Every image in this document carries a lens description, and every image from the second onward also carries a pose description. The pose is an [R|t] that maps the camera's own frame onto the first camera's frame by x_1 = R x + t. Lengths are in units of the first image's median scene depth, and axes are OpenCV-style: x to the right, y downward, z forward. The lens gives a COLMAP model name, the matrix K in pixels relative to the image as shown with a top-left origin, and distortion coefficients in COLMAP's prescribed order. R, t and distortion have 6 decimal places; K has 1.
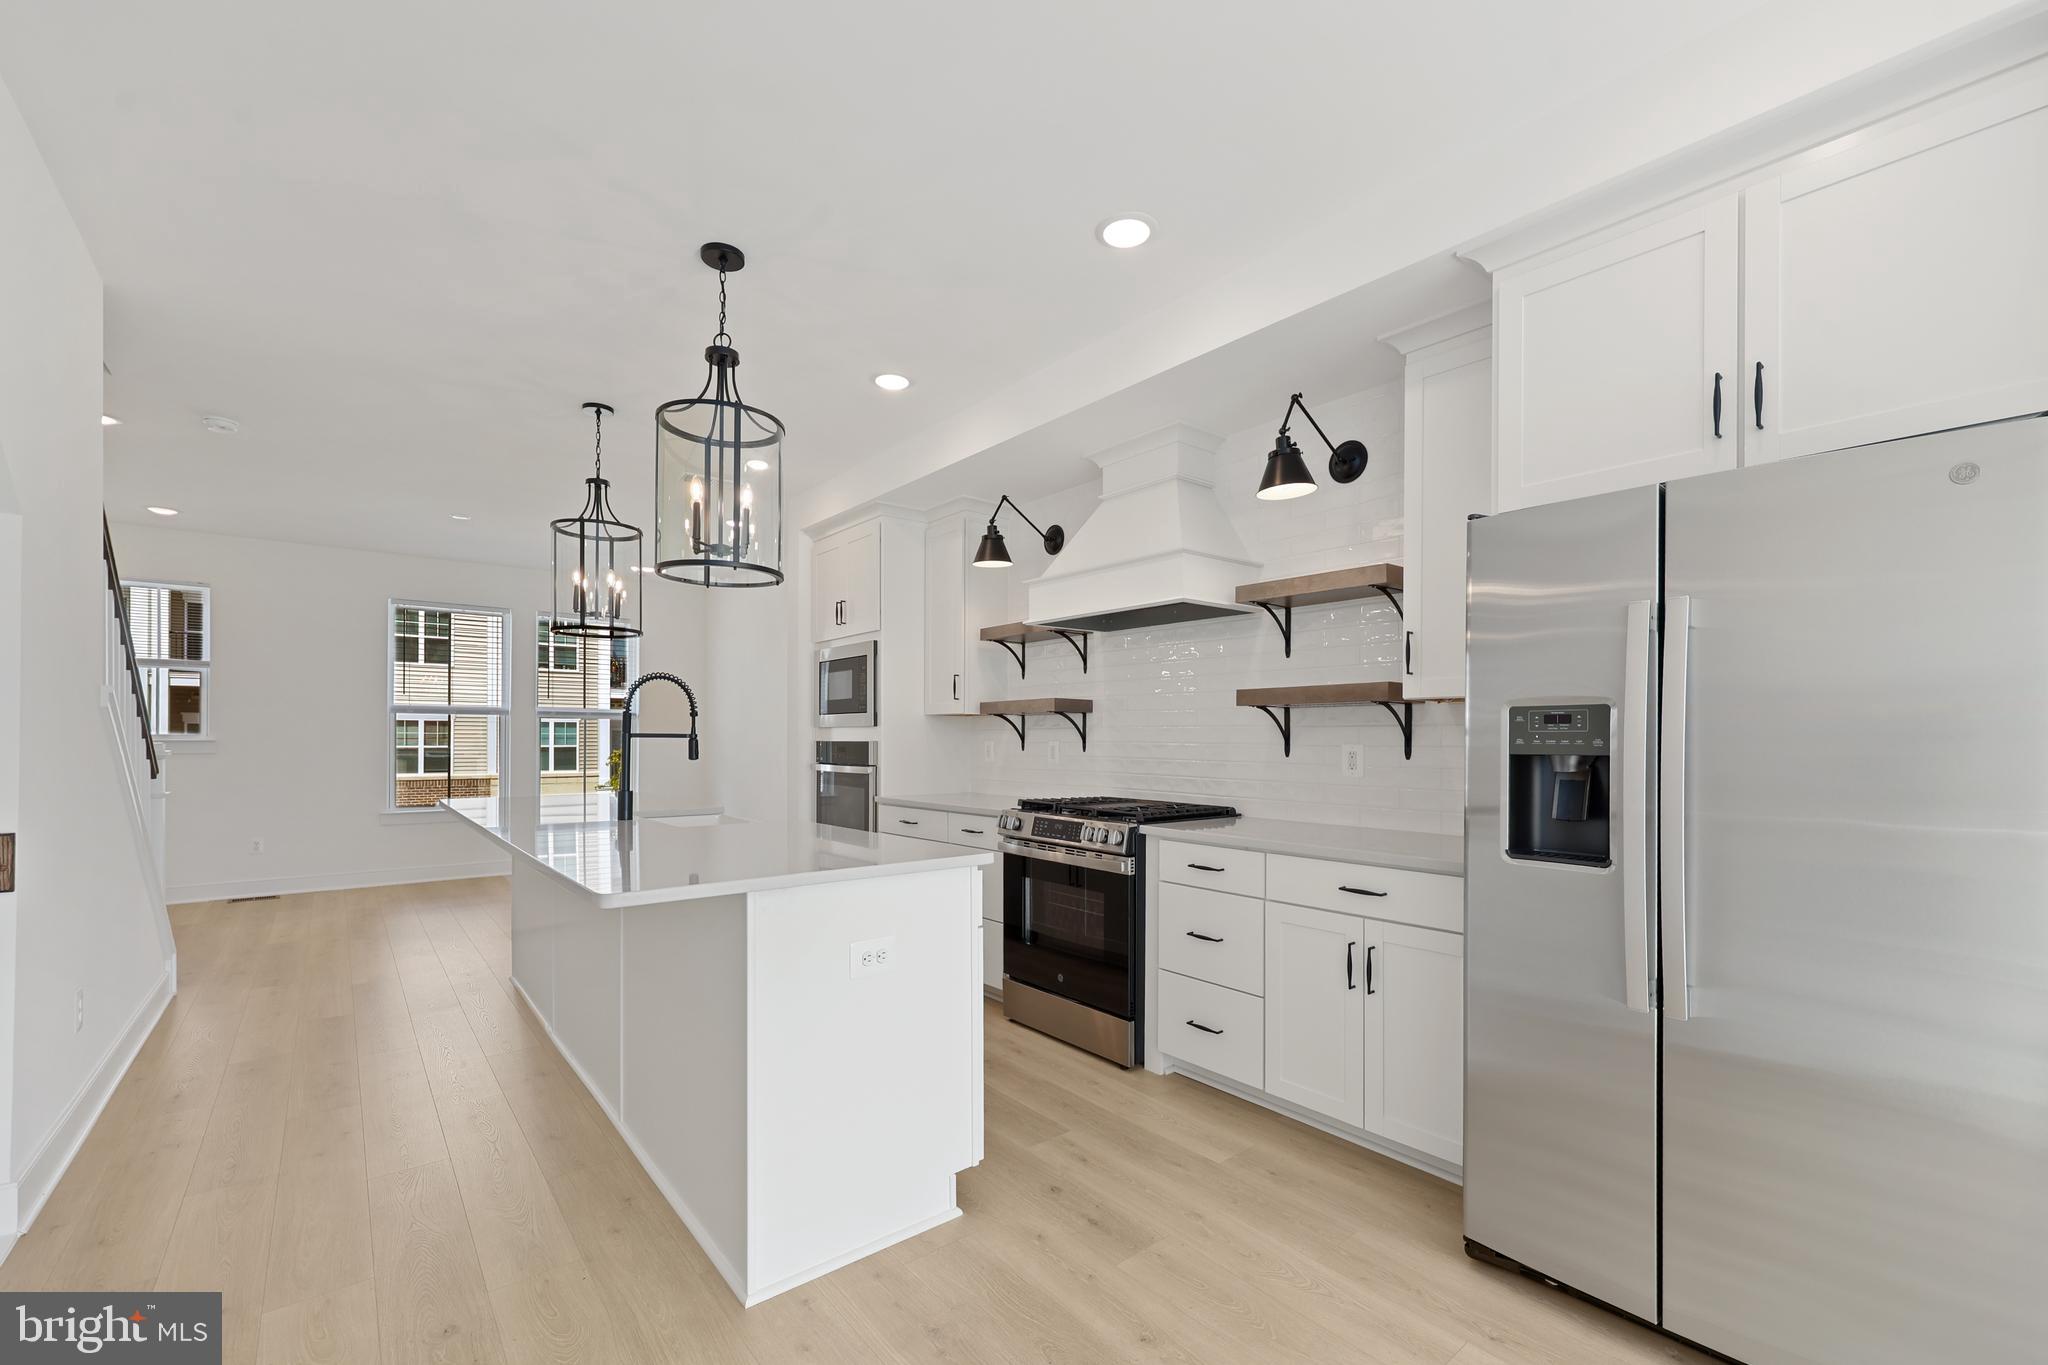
lens RADIAL K [[830.6, 0, 1057.6], [0, 830.6, 739.1], [0, 0, 1]] dist [-0.004845, 0.000365]
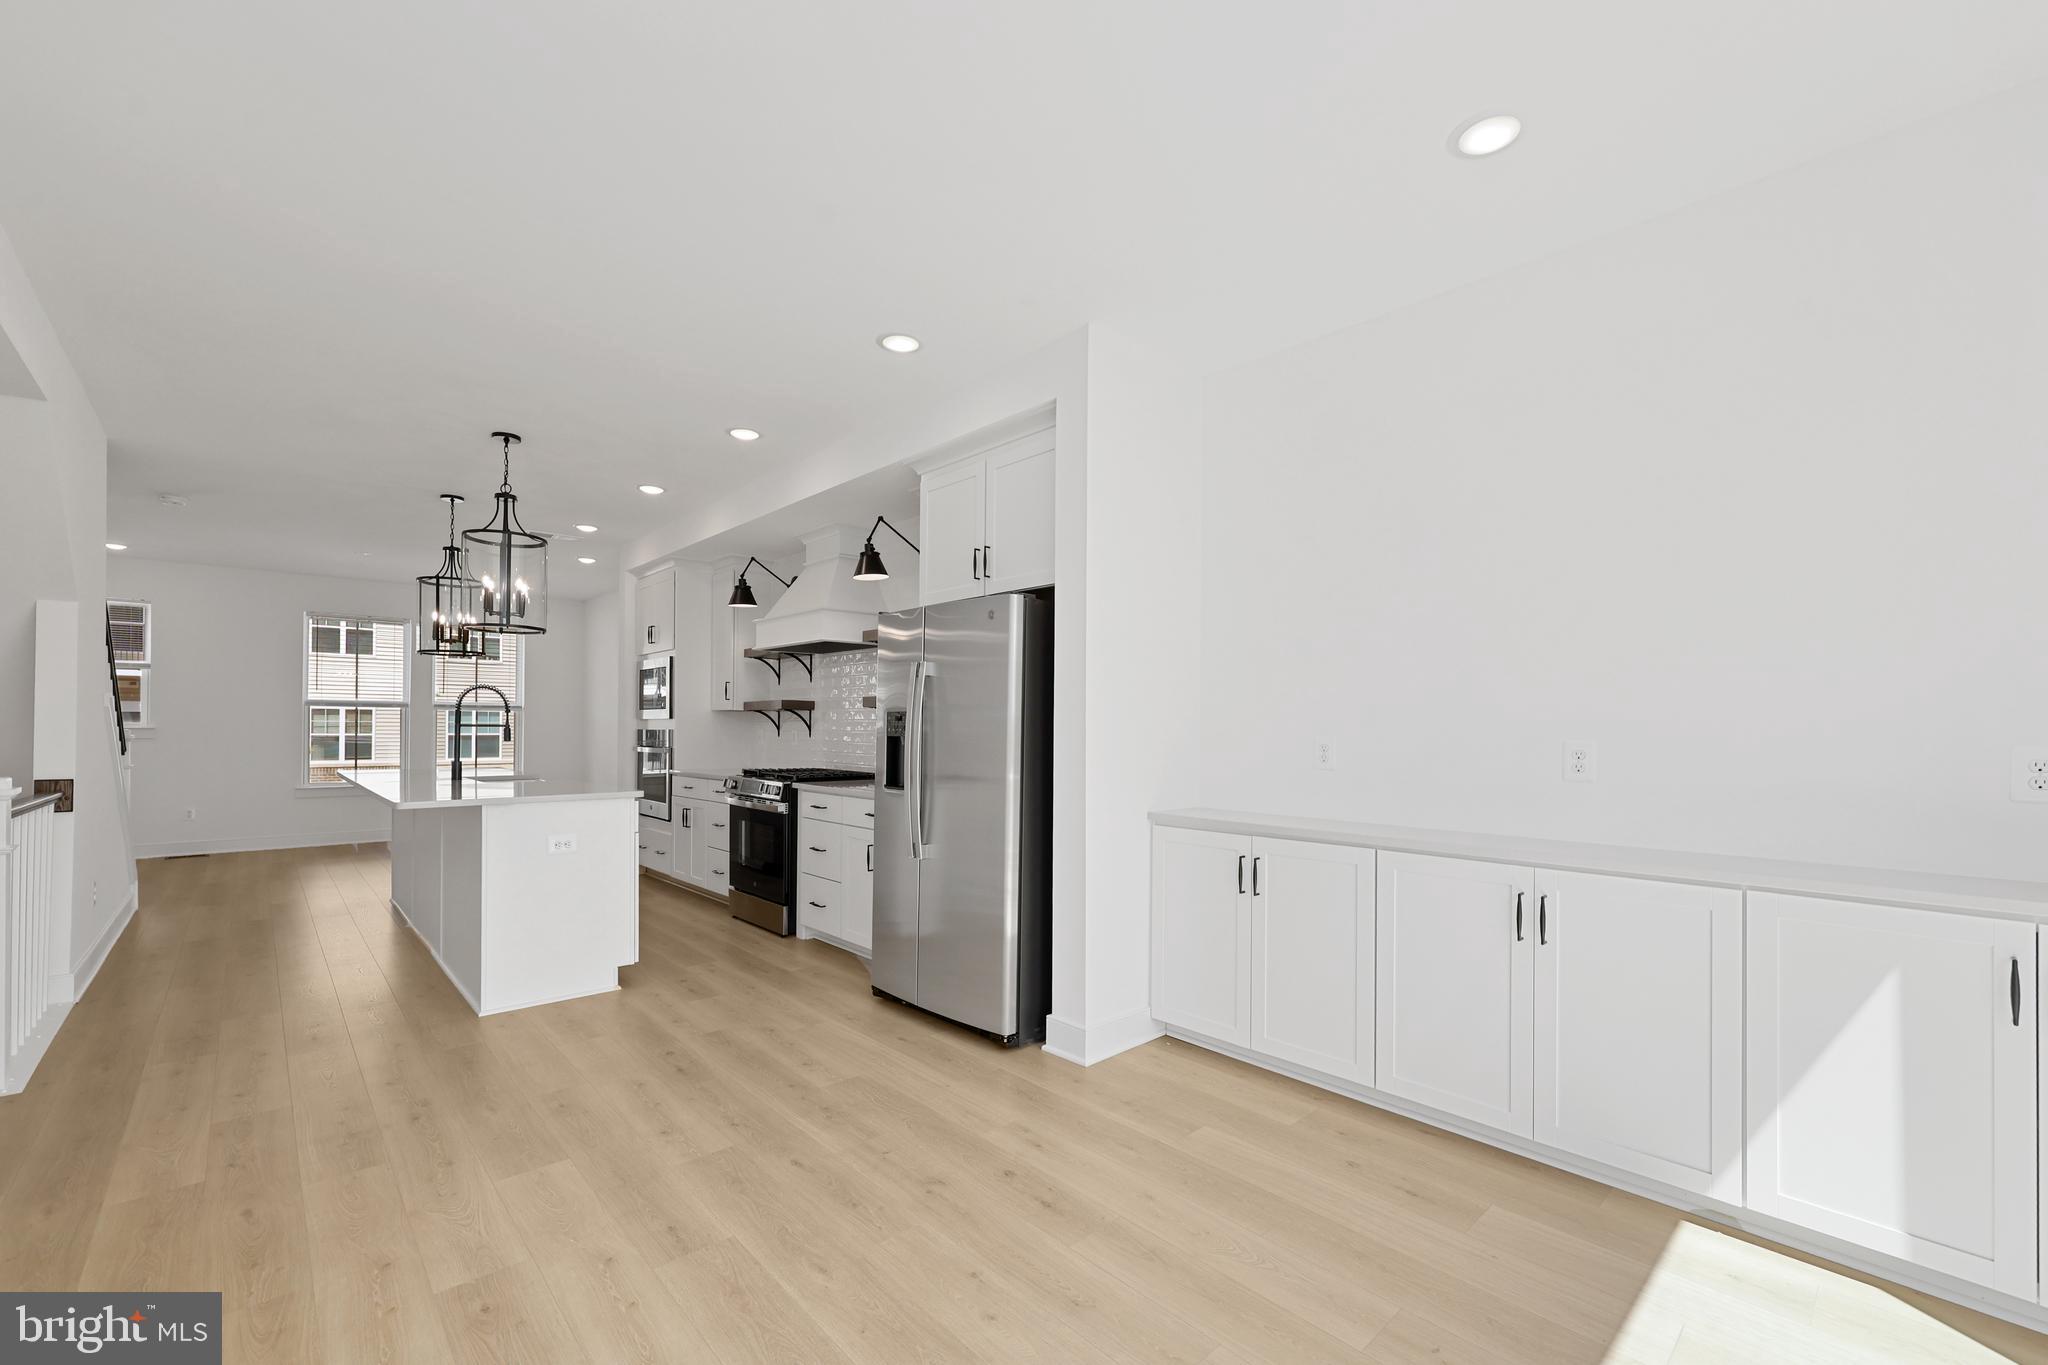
lens RADIAL K [[830.6, 0, 1073.6], [0, 830.6, 730.2], [0, 0, 1]] dist [-0.004845, 0.000365]
pose [[0.998155, 0.002632, 0.060656, 0.435912], [-0.002662, 0.999996, 0.000412, 0.001156], [-0.060655, -0.000572, 0.998159, -0.499727]]
